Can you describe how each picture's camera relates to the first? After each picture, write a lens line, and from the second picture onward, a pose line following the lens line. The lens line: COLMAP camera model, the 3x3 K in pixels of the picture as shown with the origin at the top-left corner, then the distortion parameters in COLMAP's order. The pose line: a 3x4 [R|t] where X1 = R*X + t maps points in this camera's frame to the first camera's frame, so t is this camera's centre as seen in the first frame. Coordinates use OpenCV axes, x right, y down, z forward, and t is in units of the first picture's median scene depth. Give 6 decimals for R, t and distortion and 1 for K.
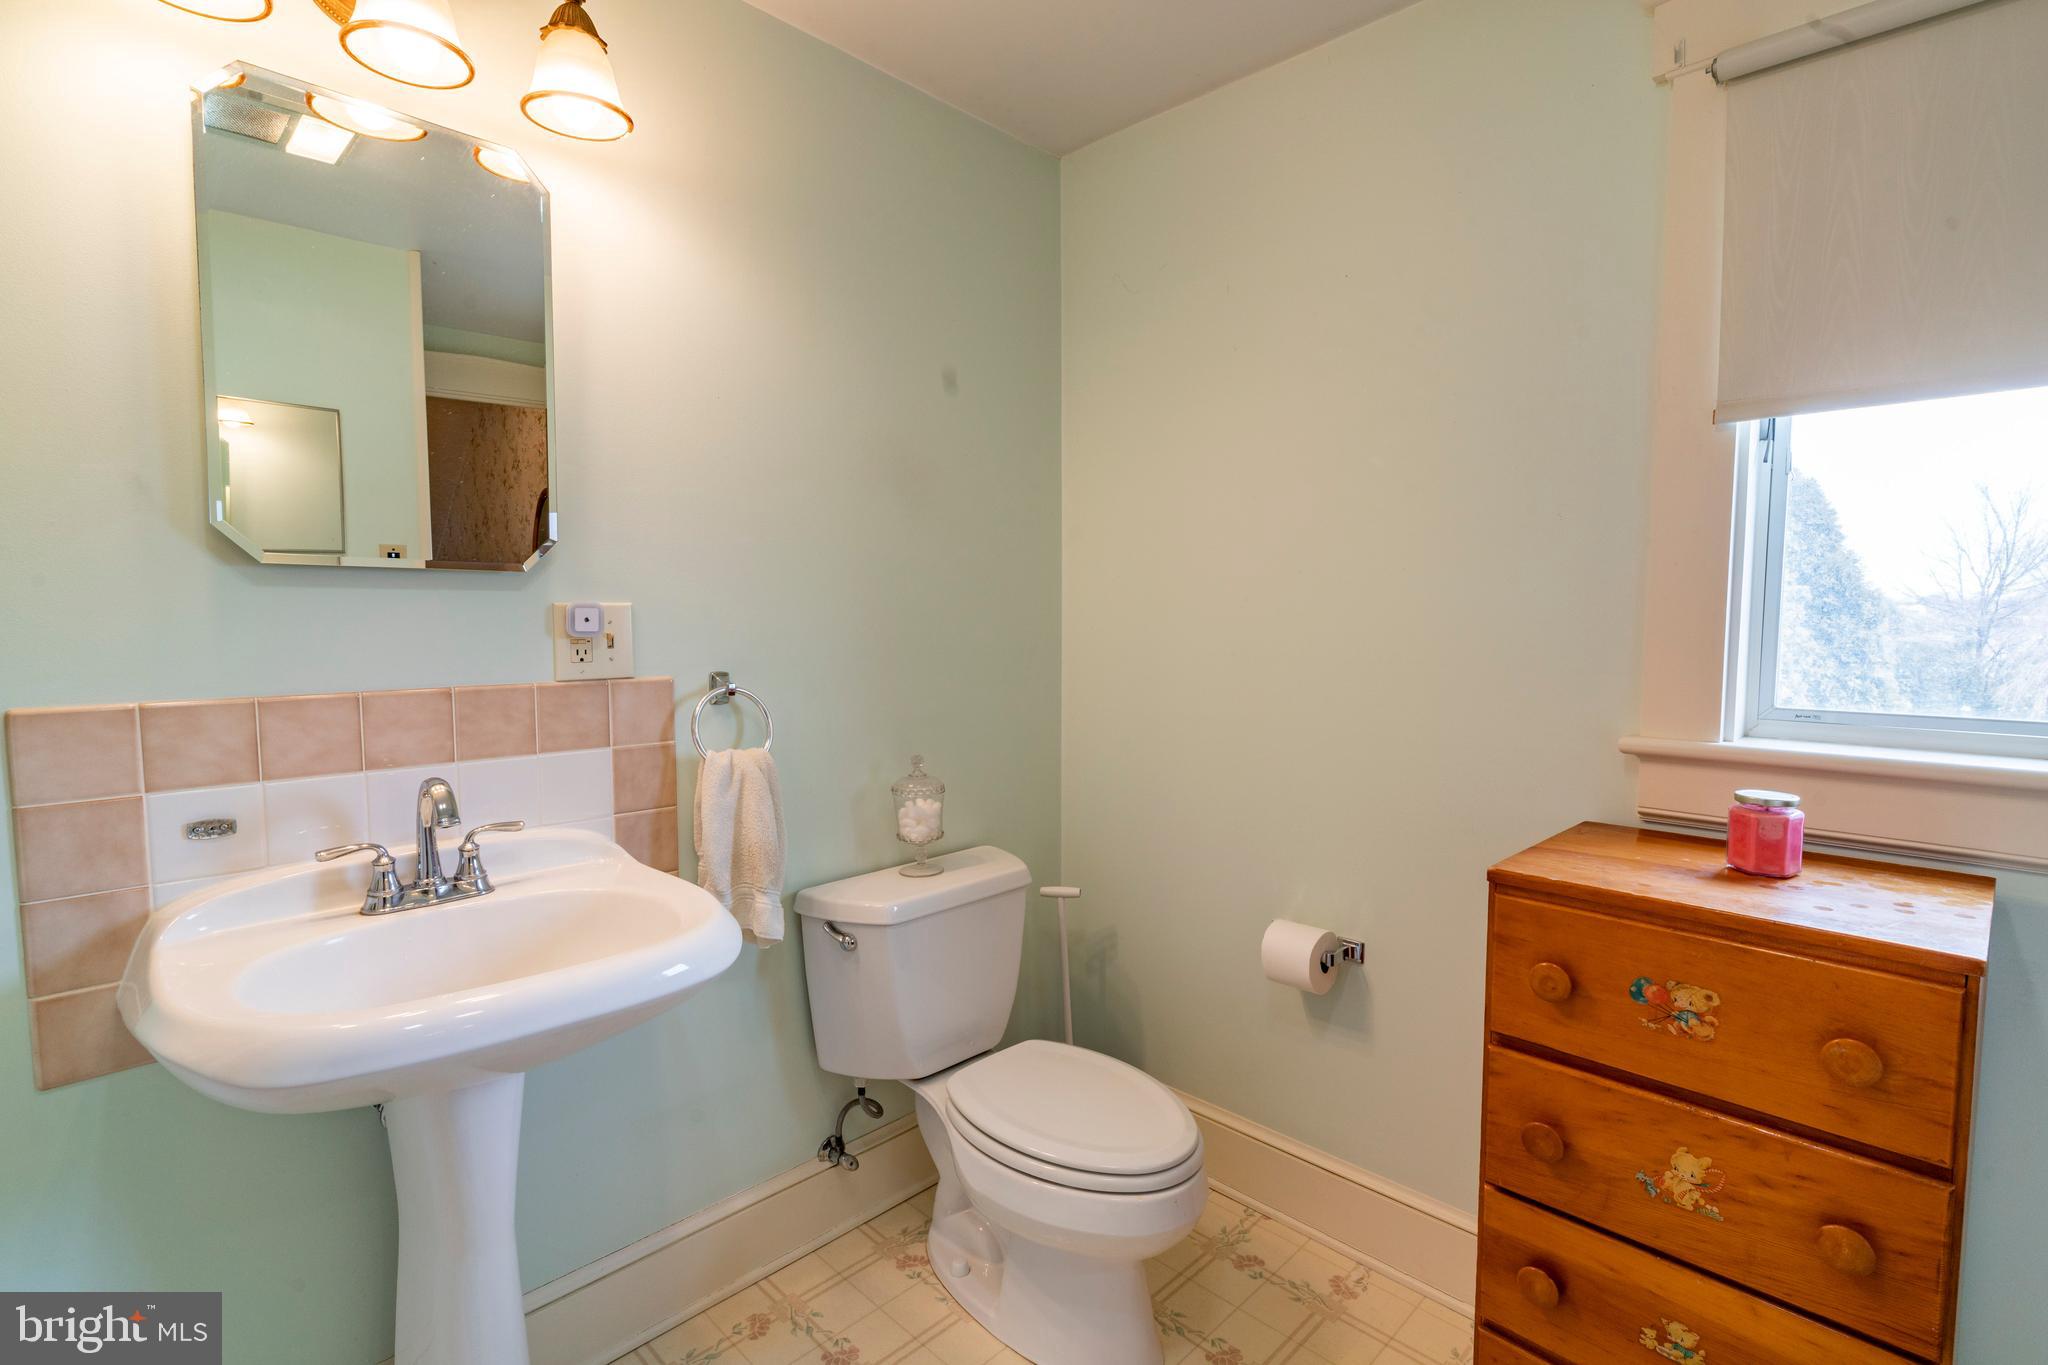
lens RADIAL K [[971.1, 0, 1024.0], [0, 971.1, 682.5], [0, 0, 1]] dist [0.001316, 0.000678]
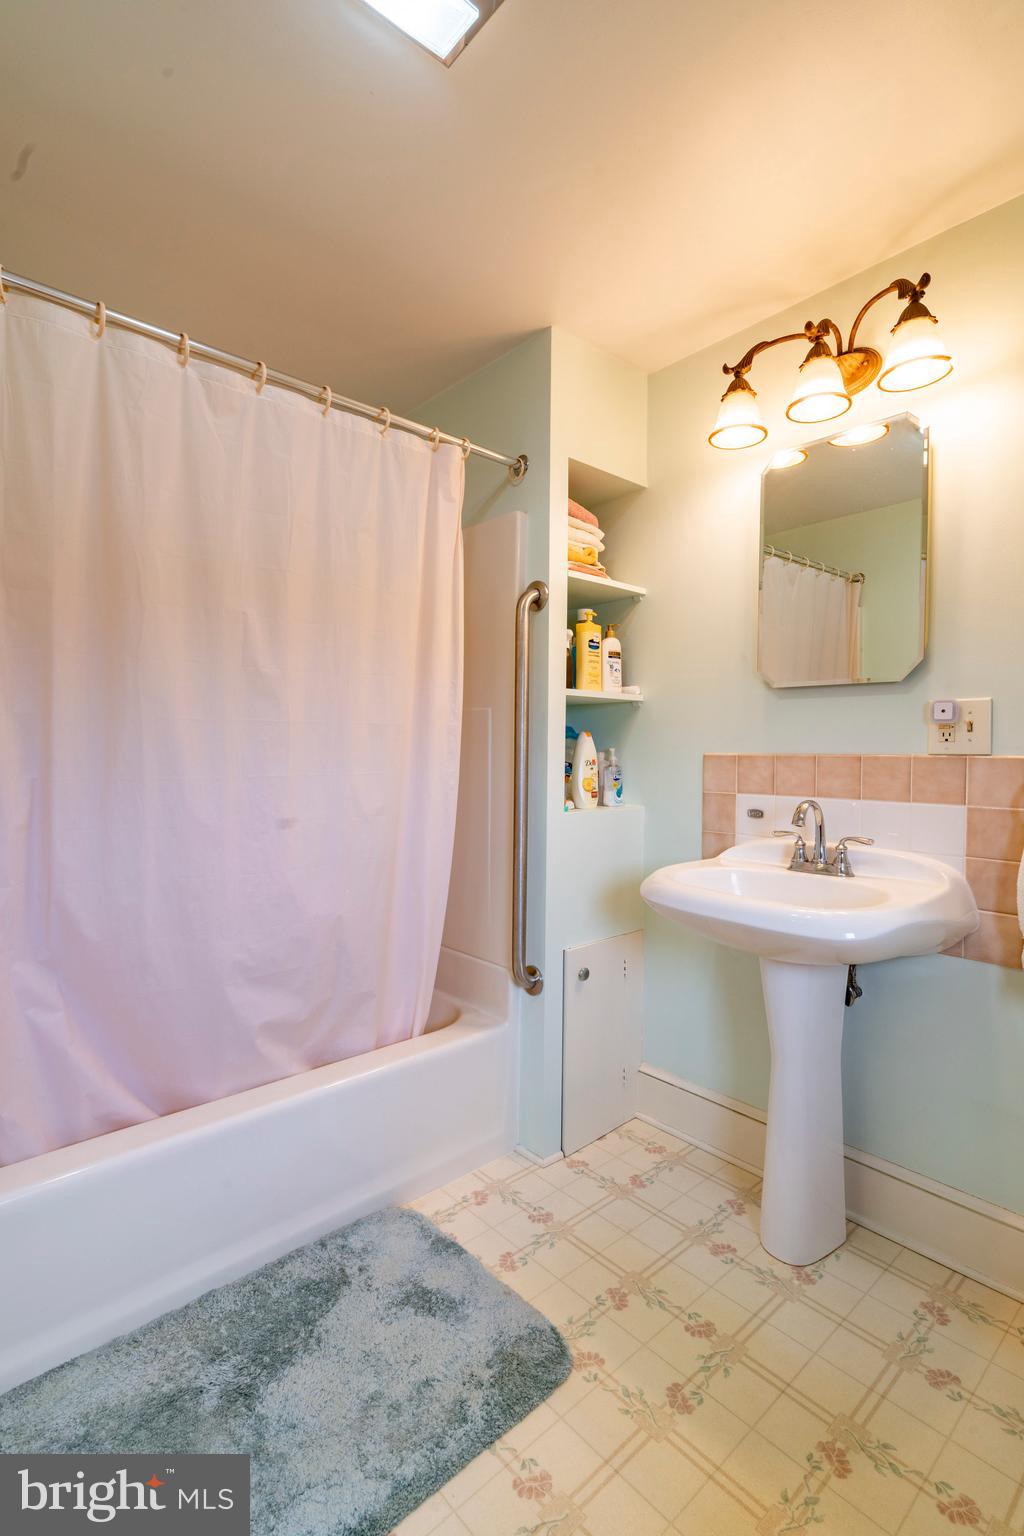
lens RADIAL K [[728.3, 0, 512.0], [0, 728.3, 768.0], [0, 0, 1]] dist [0.001316, 0.000678]
pose [[-0.053459, 0.022629, -0.998314, 0.675408], [-0.084135, 0.996086, 0.027084, 0.044172], [0.995019, 0.085441, -0.051346, 0.461040]]
